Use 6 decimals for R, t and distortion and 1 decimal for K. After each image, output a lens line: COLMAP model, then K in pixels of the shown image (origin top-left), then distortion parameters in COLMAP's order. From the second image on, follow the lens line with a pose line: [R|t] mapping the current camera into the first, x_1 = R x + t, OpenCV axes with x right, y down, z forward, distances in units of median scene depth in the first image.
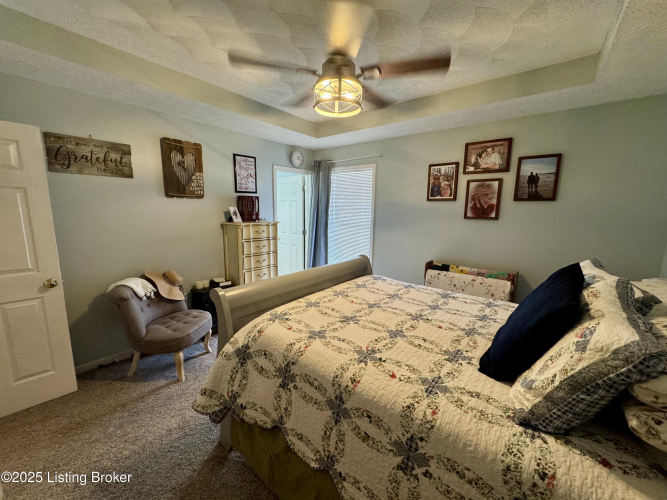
lens RADIAL K [[265.6, 0, 332.1], [0, 265.6, 249.5], [0, 0, 1]] dist [-0.001928, 0.000068]
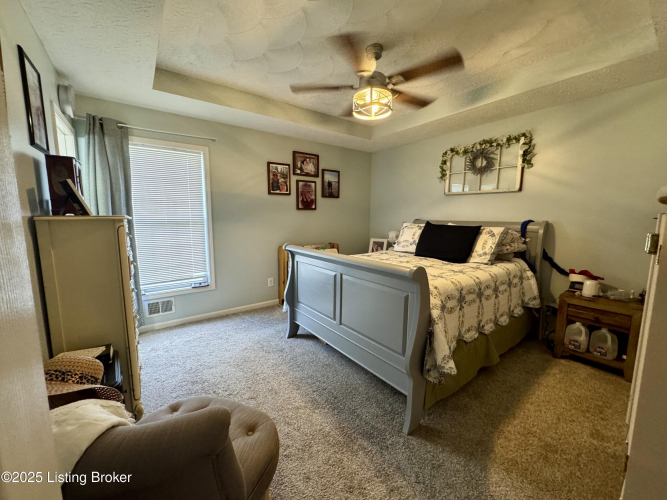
lens RADIAL K [[265.6, 0, 332.1], [0, 265.6, 249.5], [0, 0, 1]] dist [-0.001928, 0.000068]
pose [[0.253232, -0.138021, 0.957509, -0.762812], [0.152205, 0.983127, 0.101460, -0.032332], [-0.955357, 0.120045, 0.269967, 0.541651]]
